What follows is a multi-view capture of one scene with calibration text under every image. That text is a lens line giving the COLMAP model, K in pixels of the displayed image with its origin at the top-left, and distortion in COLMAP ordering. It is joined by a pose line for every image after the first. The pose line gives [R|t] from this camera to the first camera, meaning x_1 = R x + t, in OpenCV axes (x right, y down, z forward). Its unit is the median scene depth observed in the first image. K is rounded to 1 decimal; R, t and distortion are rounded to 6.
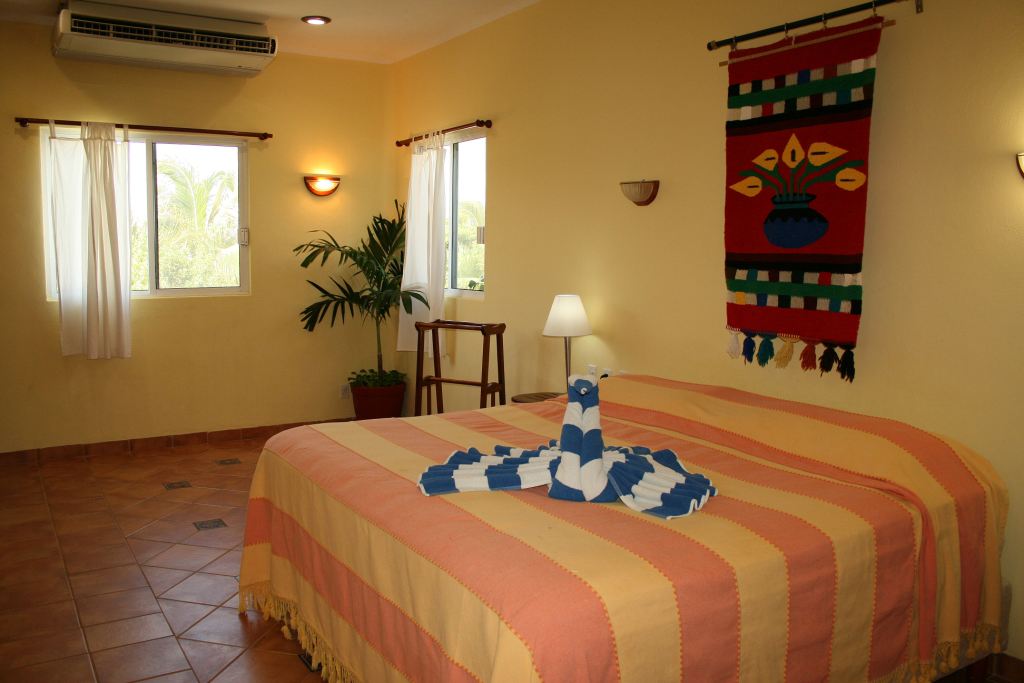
lens RADIAL K [[882.8, 0, 512.0], [0, 882.8, 341.5], [0, 0, 1]] dist [-0.008307, -0.003780]
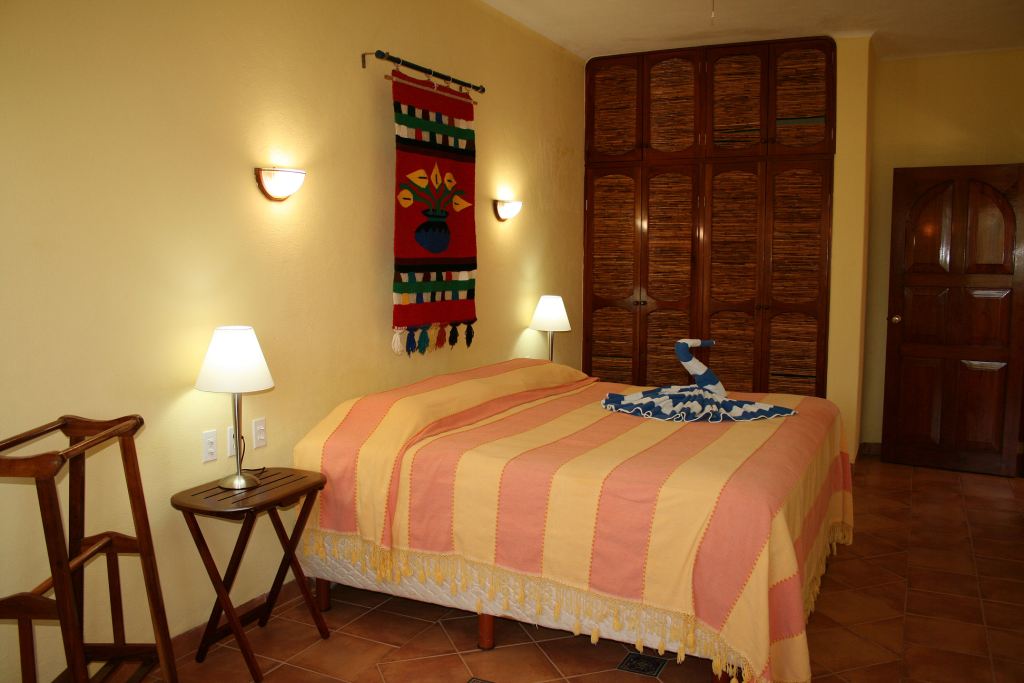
lens RADIAL K [[882.8, 0, 512.0], [0, 882.8, 341.5], [0, 0, 1]] dist [-0.008307, -0.003780]
pose [[-0.520930, -0.090869, 0.848749, -0.796535], [0.090257, 0.982880, 0.160625, -0.171663], [-0.848814, 0.160280, -0.503810, 1.537939]]
